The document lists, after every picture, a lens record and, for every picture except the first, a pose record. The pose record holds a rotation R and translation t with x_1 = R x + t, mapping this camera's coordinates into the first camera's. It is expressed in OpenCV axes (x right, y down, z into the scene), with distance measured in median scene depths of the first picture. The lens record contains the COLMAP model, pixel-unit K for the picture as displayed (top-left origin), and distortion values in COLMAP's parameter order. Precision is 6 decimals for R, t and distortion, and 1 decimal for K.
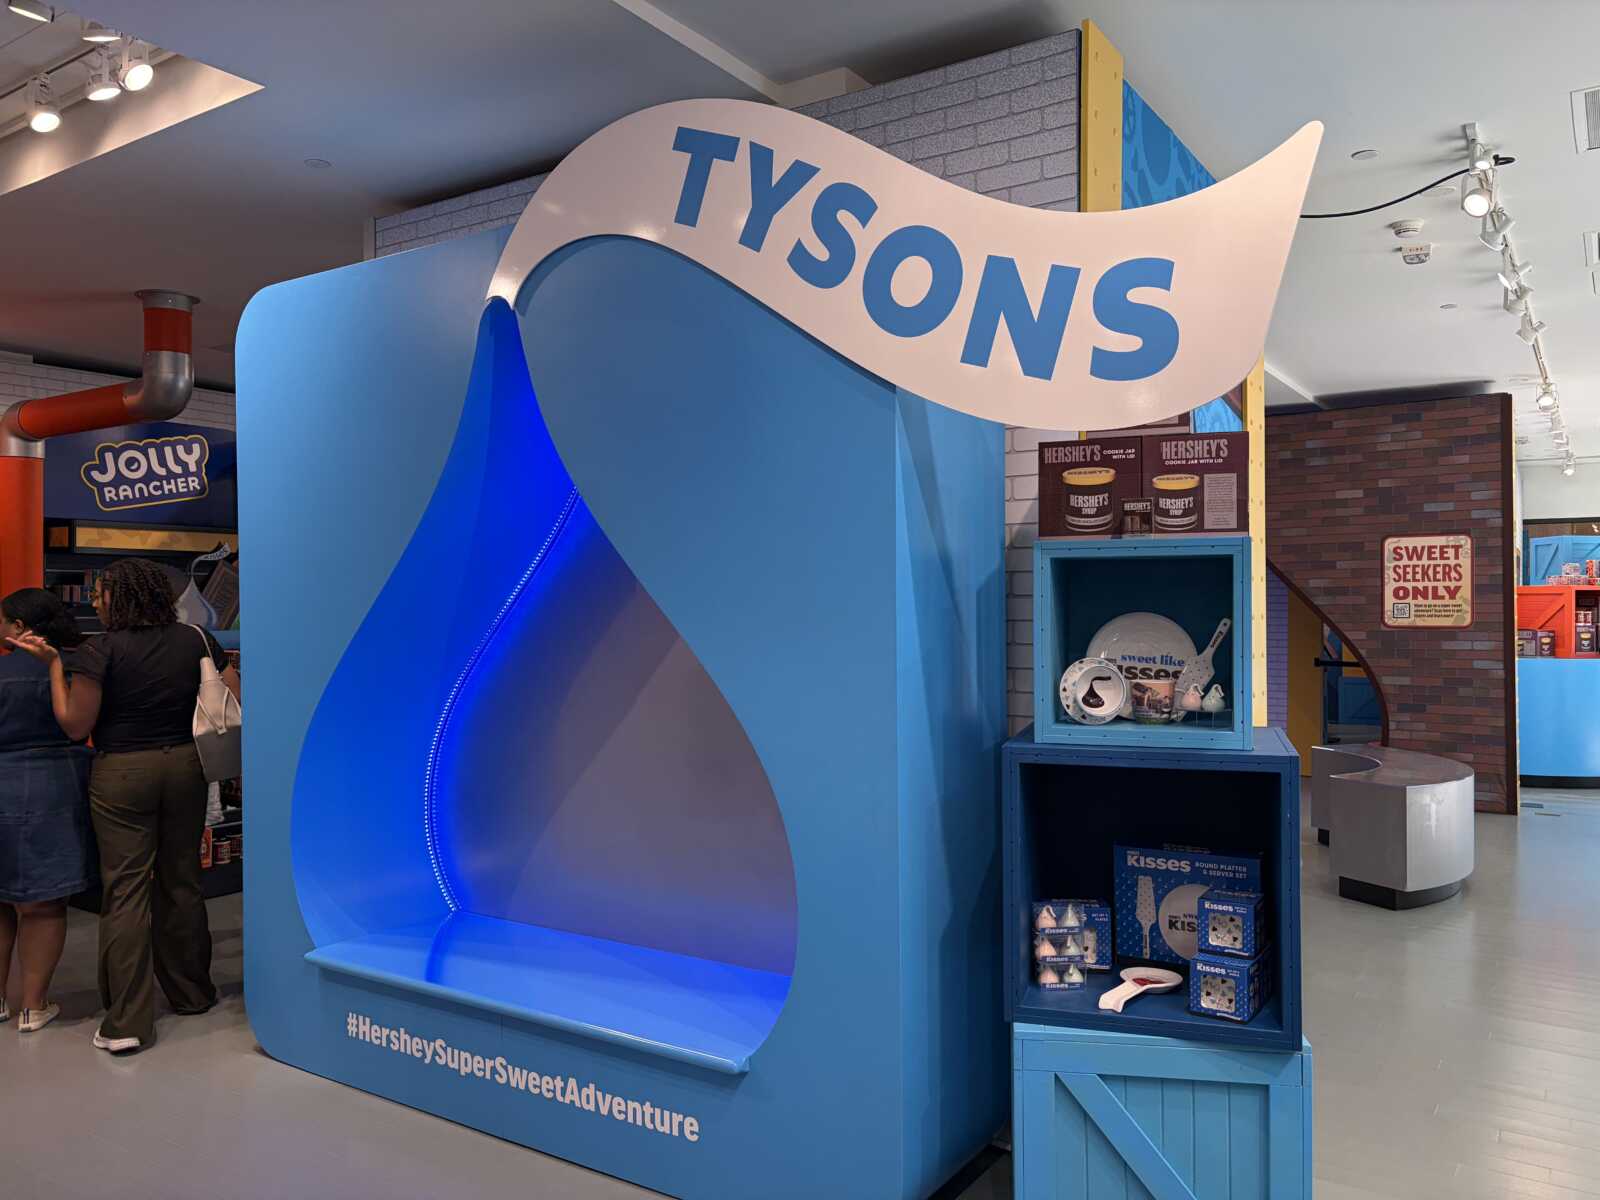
lens RADIAL K [[1220.0, 0, 800.5], [0, 1220.0, 600.3], [0, 0, 1]] dist [-0.009686, -0.009371]
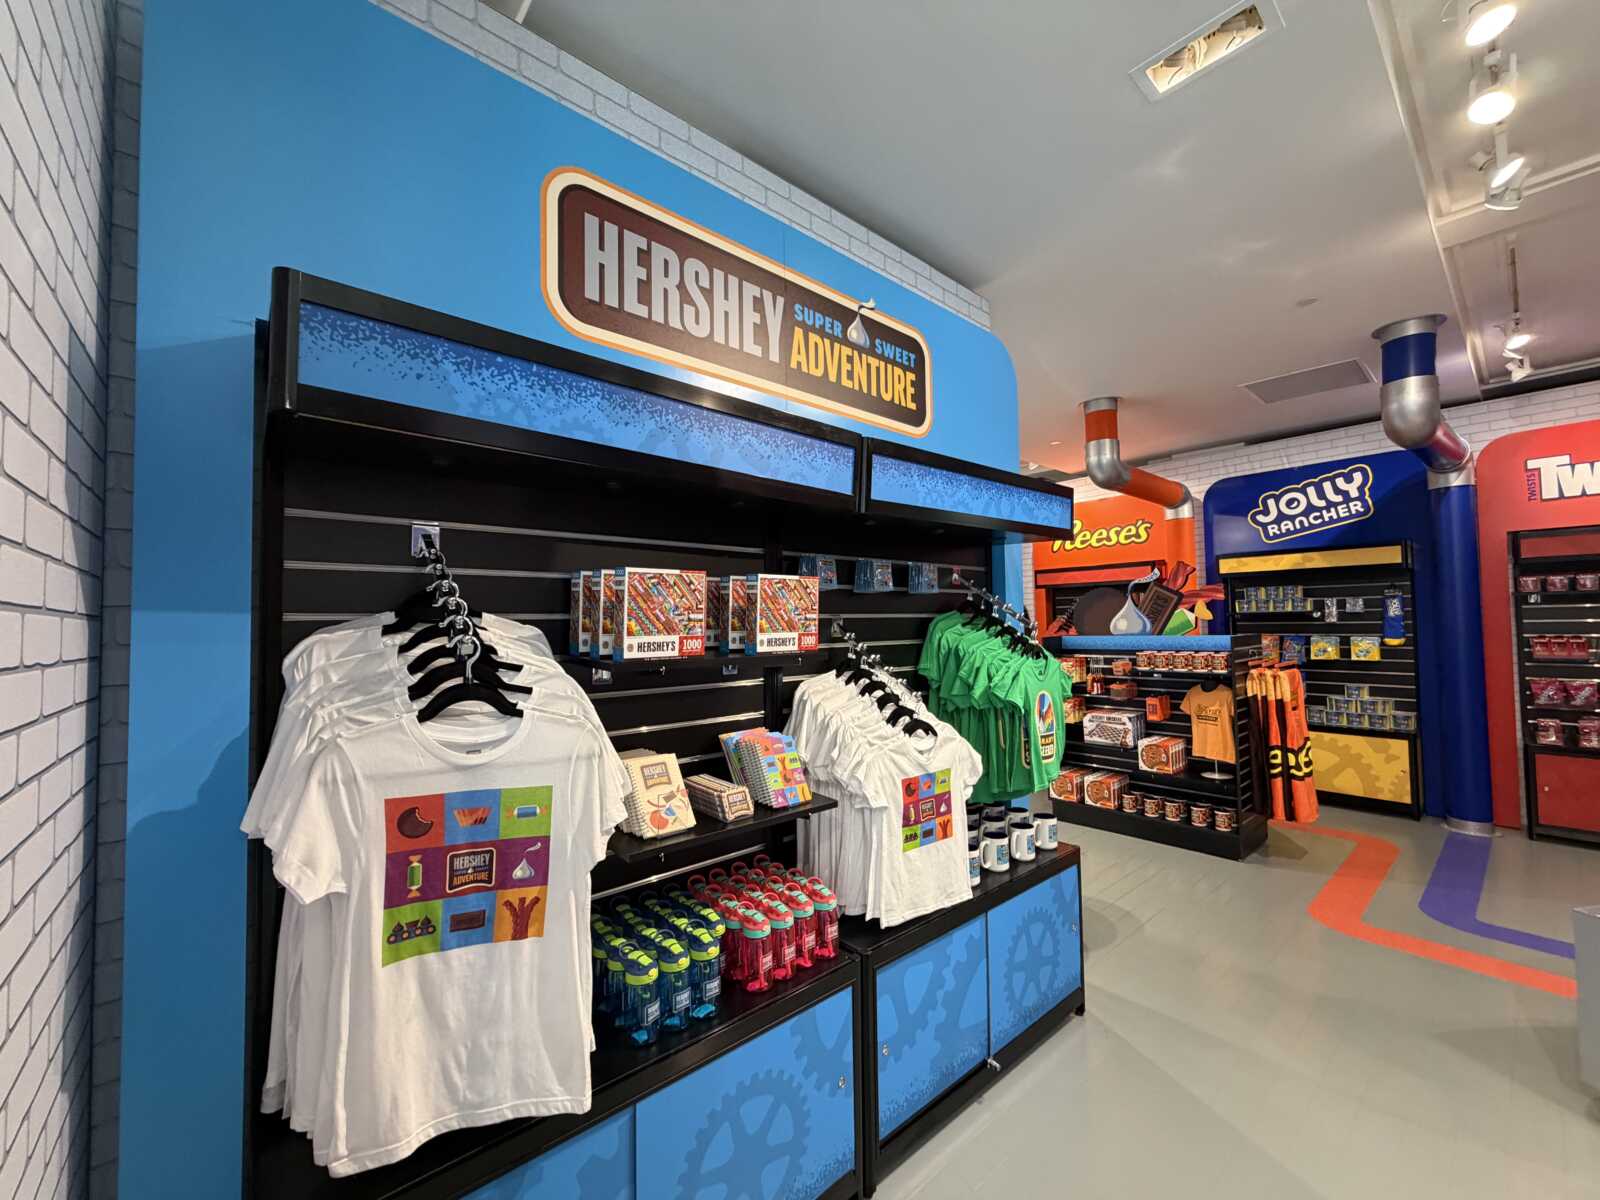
lens RADIAL K [[635.9, 0, 797.5], [0, 635.9, 598.4], [0, 0, 1]] dist [0.001730, 0.000218]
pose [[-0.269098, -0.030939, -0.962616, 0.232906], [0.024027, 0.998957, -0.038824, 0.001979], [0.962813, -0.033577, -0.268074, 0.660975]]
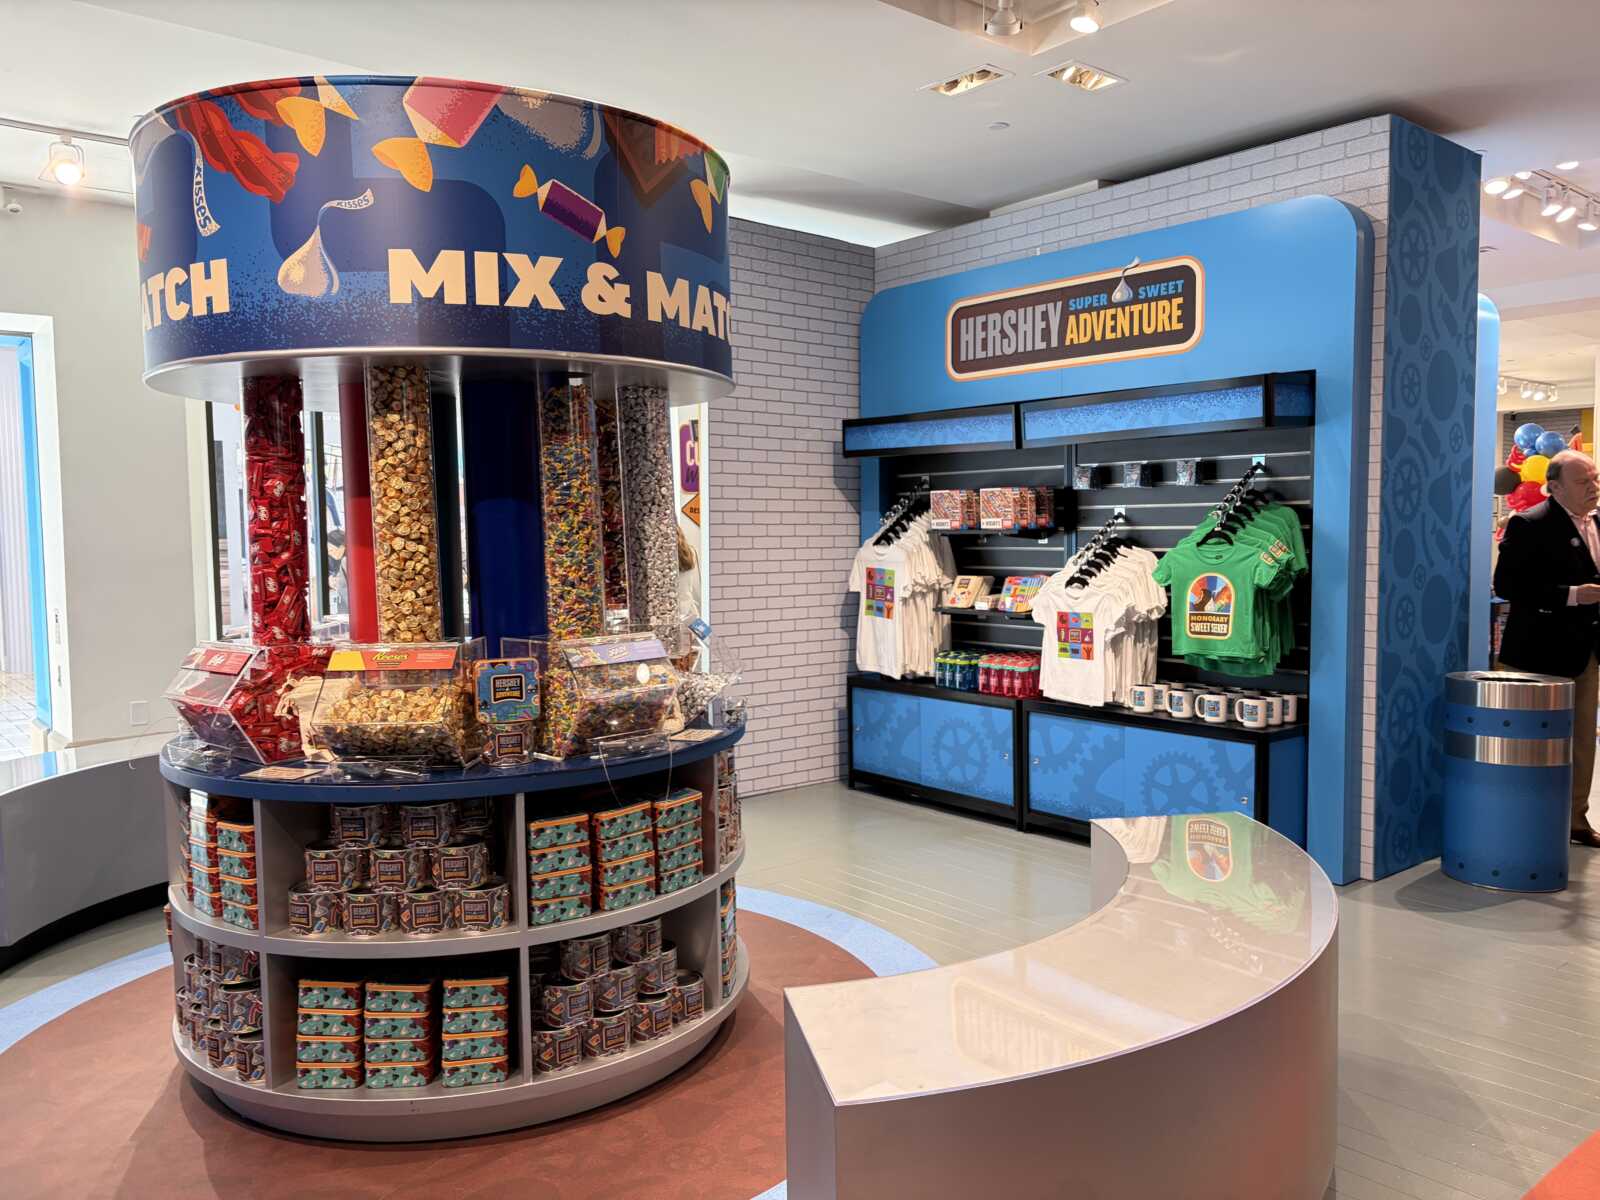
lens RADIAL K [[1220.0, 0, 795.7], [0, 1220.0, 605.1], [0, 0, 1]] dist [-0.009686, -0.009371]
pose [[-0.959606, -0.004466, 0.281313, -0.485432], [0.010410, 0.998626, 0.051363, 0.042439], [-0.281156, 0.052216, -0.958240, 2.381063]]
